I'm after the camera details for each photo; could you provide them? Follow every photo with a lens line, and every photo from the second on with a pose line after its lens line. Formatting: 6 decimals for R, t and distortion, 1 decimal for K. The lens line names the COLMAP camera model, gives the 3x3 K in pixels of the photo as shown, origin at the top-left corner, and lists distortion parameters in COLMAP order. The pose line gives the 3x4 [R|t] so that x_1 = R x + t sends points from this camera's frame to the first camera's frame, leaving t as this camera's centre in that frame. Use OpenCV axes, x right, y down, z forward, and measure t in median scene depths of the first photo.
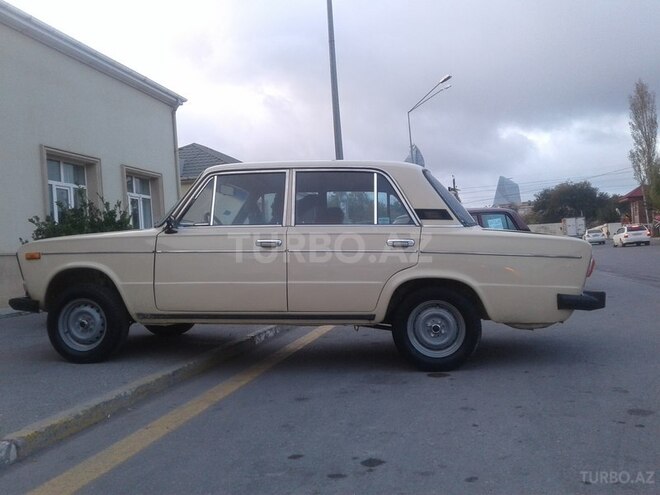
lens RADIAL K [[548.7, 0, 330.0], [0, 548.7, 247.5], [0, 0, 1]] dist [0.000915, -0.000734]
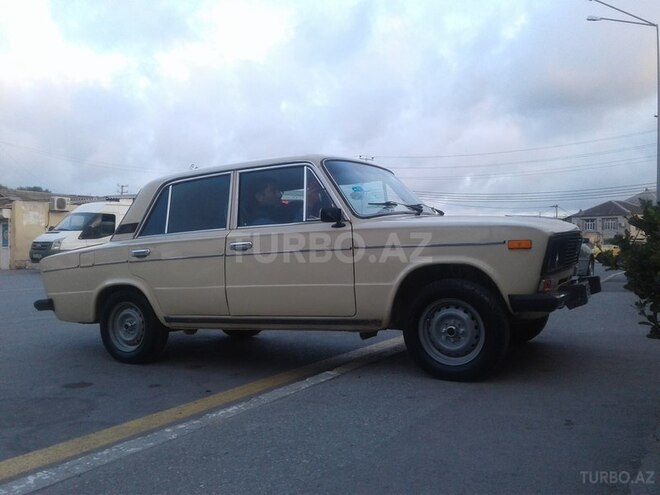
lens RADIAL K [[653.2, 0, 330.0], [0, 653.2, 247.5], [0, 0, 1]] dist [-0.278566, 0.001820]
pose [[0.948819, -0.044053, -0.312732, 0.339927], [0.048010, 0.998835, 0.004960, -0.002423], [0.312149, -0.019720, 0.949828, -0.037892]]
